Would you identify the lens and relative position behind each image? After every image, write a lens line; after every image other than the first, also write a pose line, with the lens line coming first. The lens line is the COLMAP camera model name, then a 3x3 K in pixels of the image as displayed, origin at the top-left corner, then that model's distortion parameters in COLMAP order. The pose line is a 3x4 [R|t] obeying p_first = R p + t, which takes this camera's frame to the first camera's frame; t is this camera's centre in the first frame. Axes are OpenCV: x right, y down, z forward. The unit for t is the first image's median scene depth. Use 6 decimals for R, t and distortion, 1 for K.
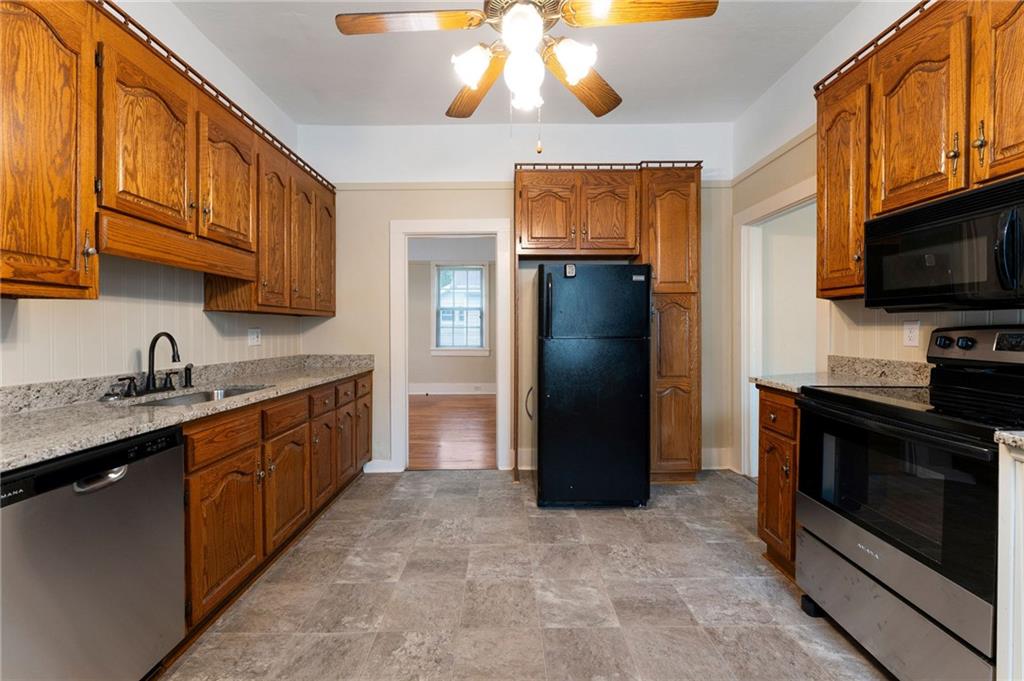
lens RADIAL K [[429.6, 0, 503.4], [0, 429.6, 332.1], [0, 0, 1]] dist [-0.000966, -0.000054]
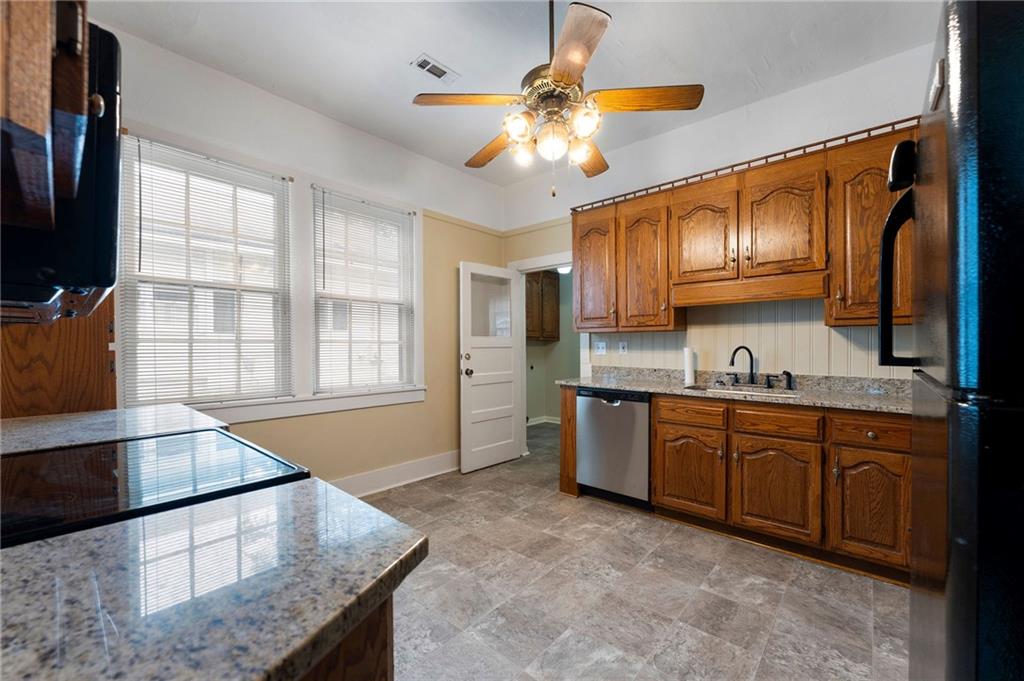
lens RADIAL K [[429.6, 0, 503.4], [0, 429.6, 332.1], [0, 0, 1]] dist [-0.000966, -0.000054]
pose [[-0.693866, -0.017267, -0.719897, 0.867864], [0.001826, 0.999667, -0.025737, -0.011406], [0.720102, -0.019172, -0.693603, 1.438538]]
